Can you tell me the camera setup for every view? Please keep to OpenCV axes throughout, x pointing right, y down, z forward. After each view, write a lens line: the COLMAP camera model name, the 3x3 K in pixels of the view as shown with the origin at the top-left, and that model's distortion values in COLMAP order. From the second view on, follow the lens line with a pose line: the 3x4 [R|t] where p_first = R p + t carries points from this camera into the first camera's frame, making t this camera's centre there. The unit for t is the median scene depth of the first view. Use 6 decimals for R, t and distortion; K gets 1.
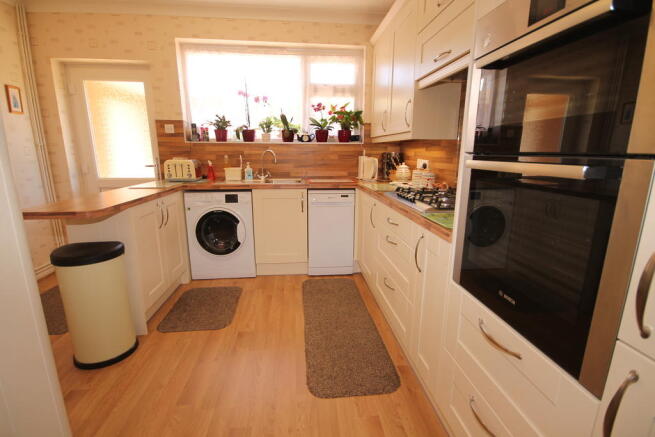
lens RADIAL K [[308.4, 0, 330.7], [0, 308.4, 217.9], [0, 0, 1]] dist [0.000749, -0.000407]
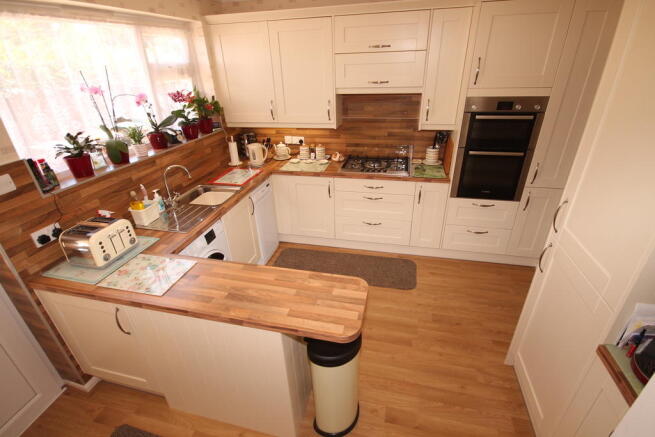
lens RADIAL K [[308.4, 0, 330.7], [0, 308.4, 217.9], [0, 0, 1]] dist [0.000749, -0.000407]
pose [[0.340992, -0.440655, 0.830390, -0.771147], [0.232786, 0.895401, 0.379562, -0.304923], [-0.910788, 0.063876, 0.407903, 0.333457]]
